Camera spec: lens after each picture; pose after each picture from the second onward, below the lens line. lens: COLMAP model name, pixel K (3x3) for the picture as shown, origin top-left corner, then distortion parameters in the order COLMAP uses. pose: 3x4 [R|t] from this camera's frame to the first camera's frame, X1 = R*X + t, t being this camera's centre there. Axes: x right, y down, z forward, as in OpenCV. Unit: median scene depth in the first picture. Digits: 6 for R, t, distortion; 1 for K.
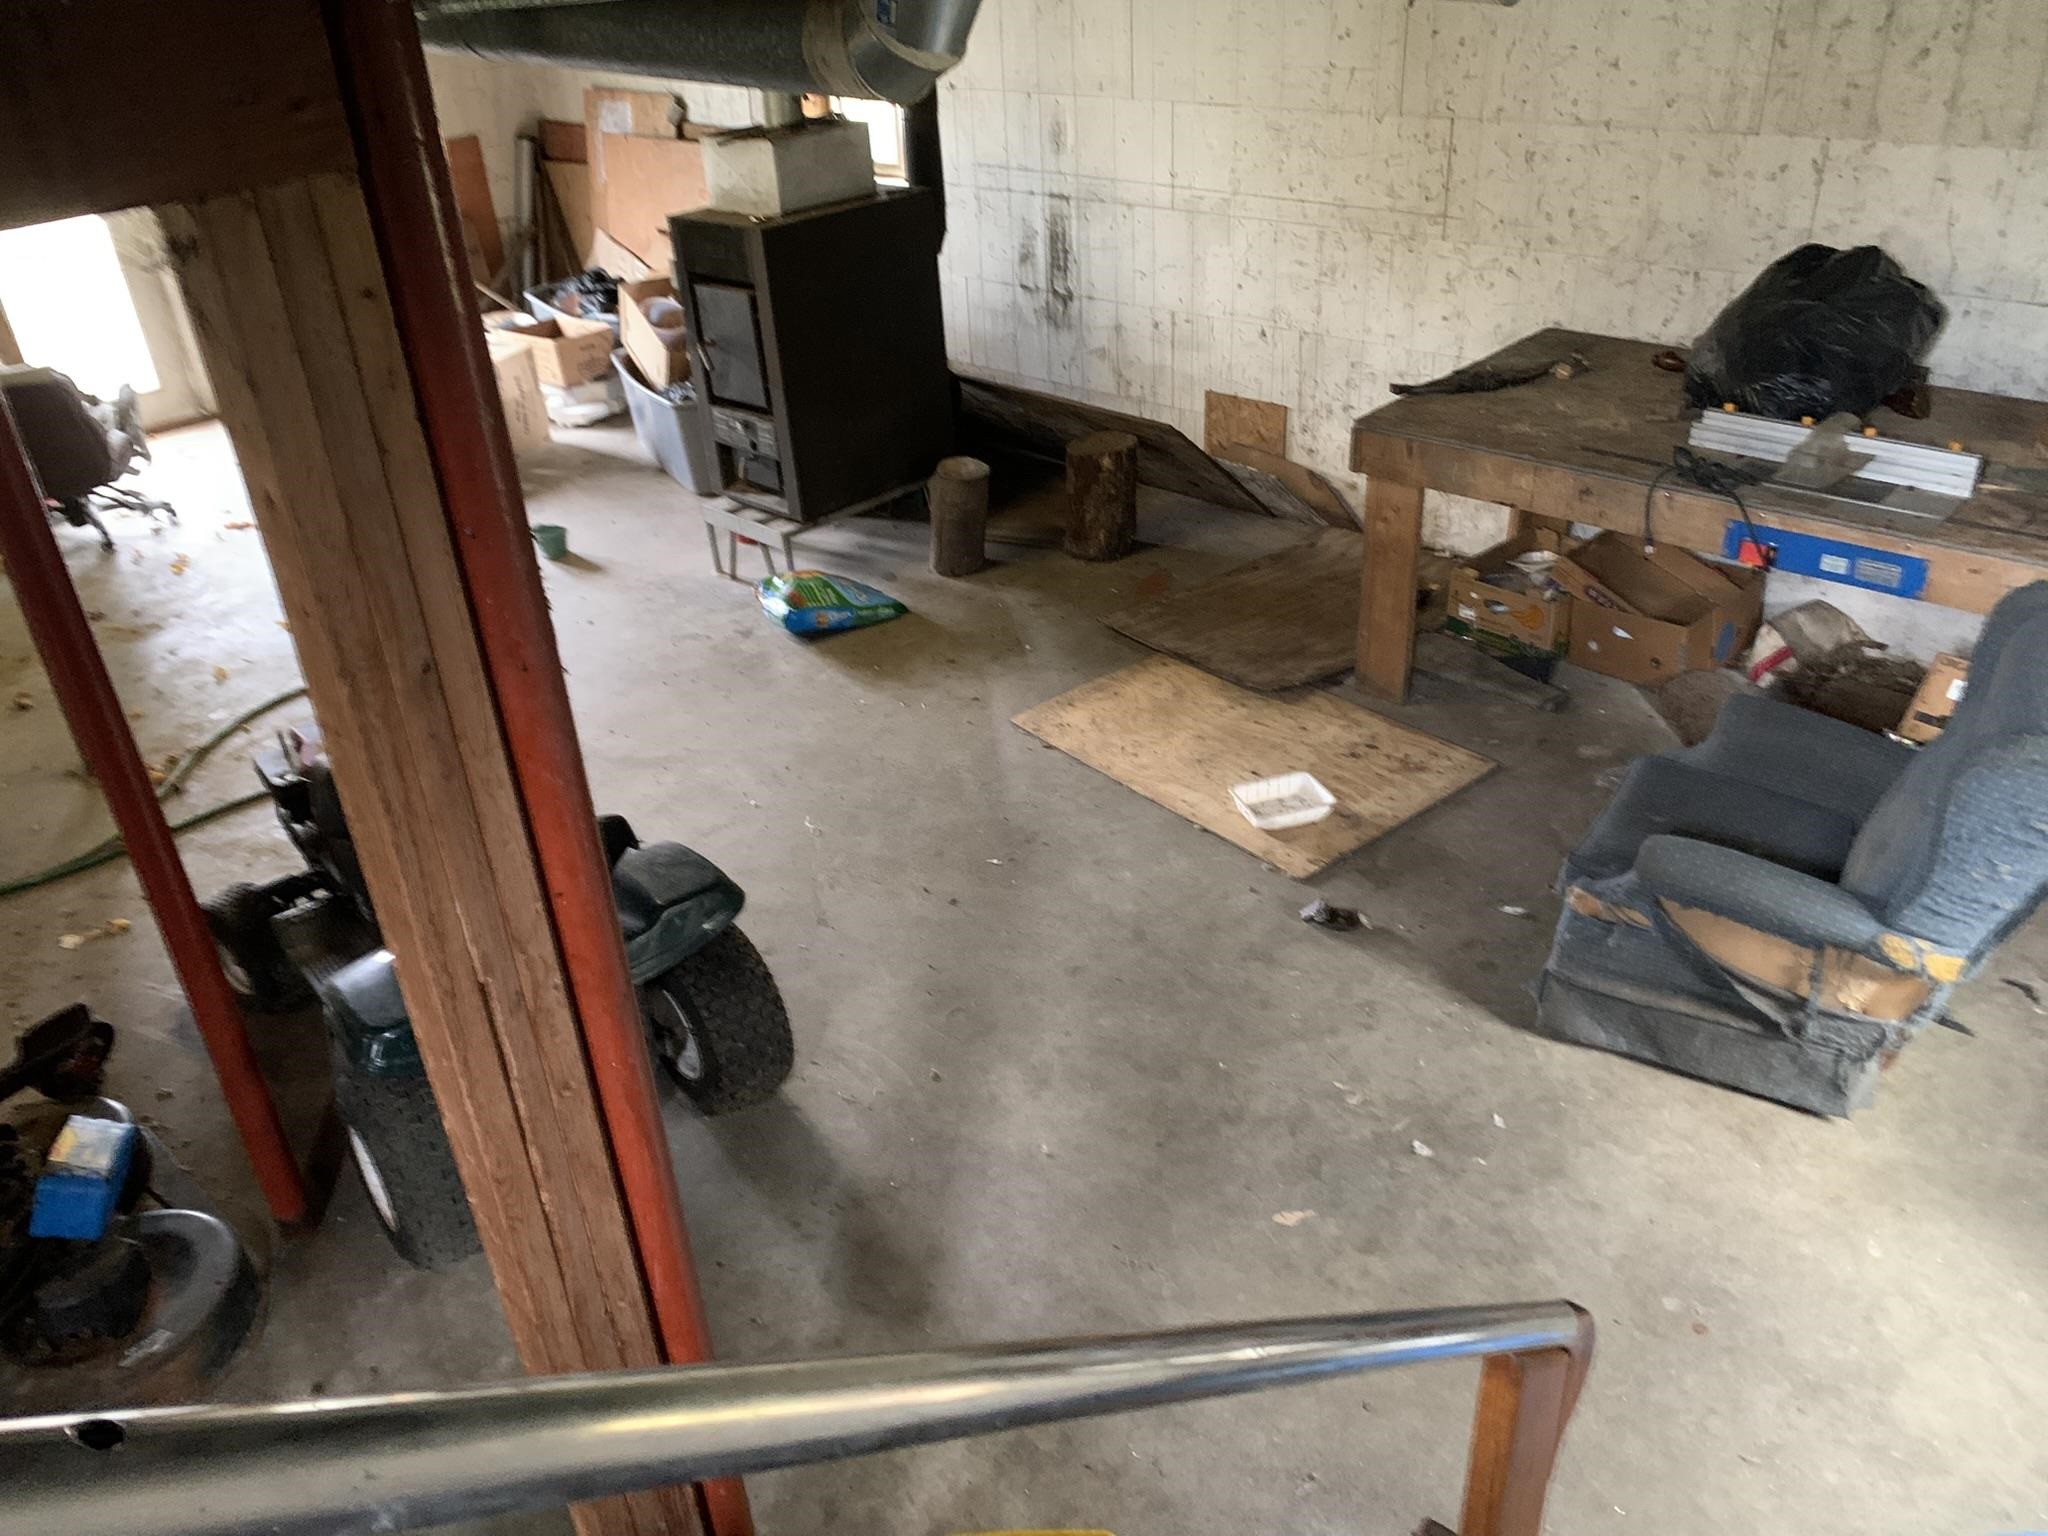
lens RADIAL K [[1546.8, 0, 1005.1], [0, 1546.8, 759.6], [0, 0, 1]] dist [0.036500, -0.043006]
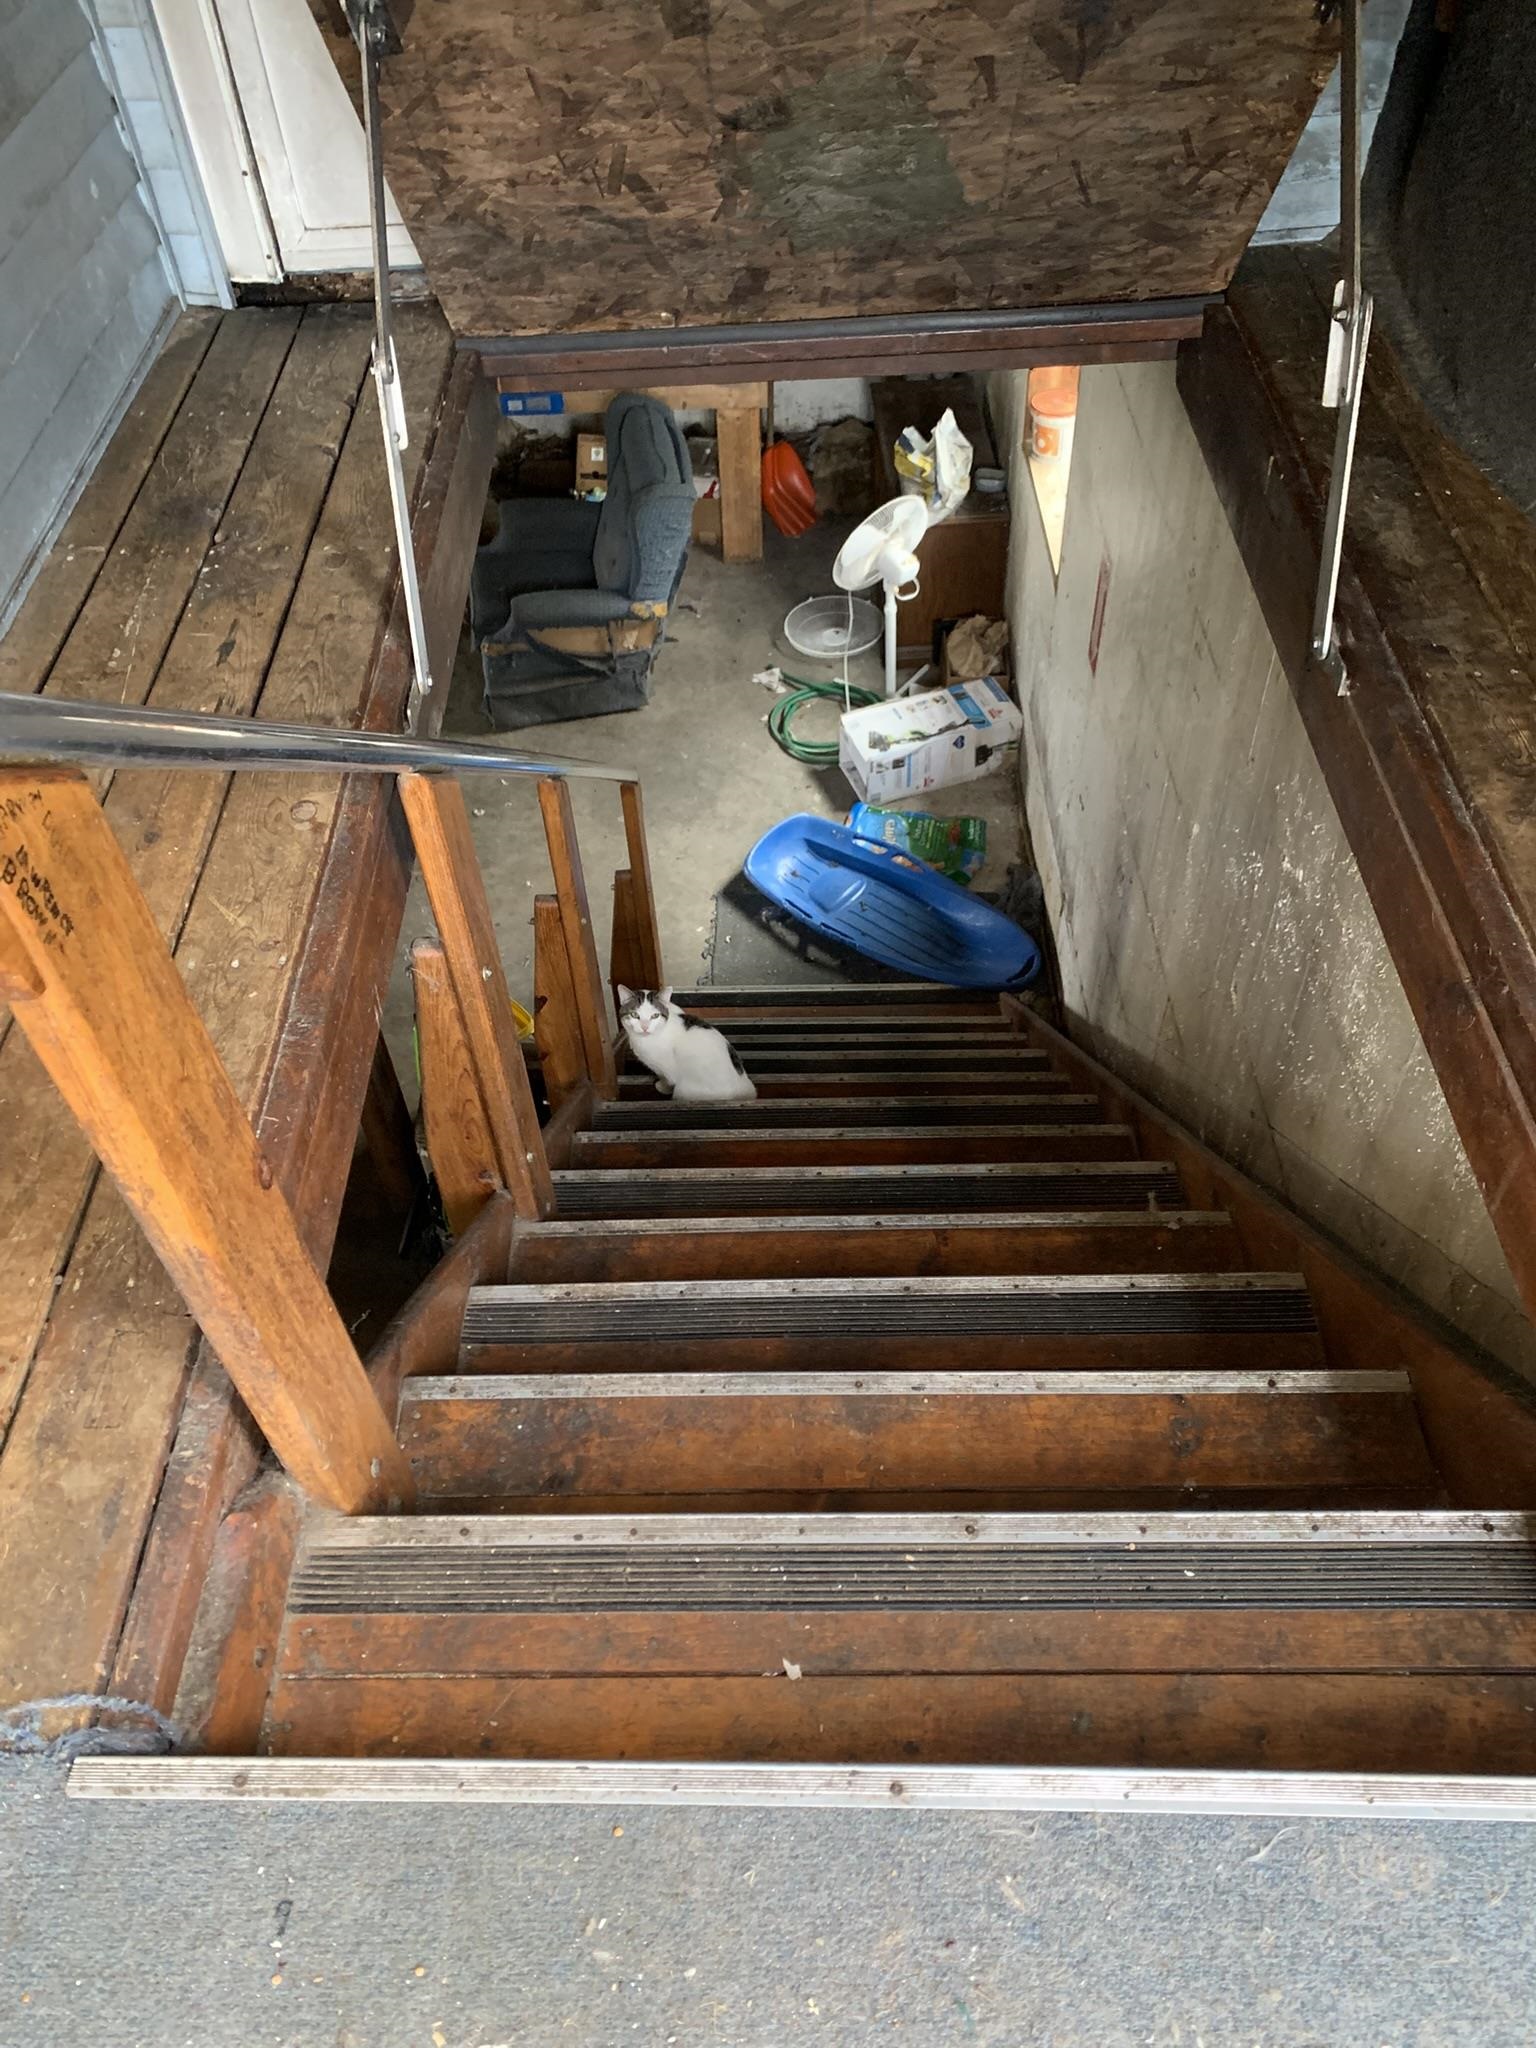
lens RADIAL K [[1546.8, 0, 740.7], [0, 1546.8, 1070.5], [0, 0, 1]] dist [0.036500, -0.043006]
pose [[0.725686, -0.507509, 0.464559, -0.362974], [0.344765, 0.852547, 0.392811, -0.072303], [-0.595414, -0.124894, 0.793652, -0.475607]]
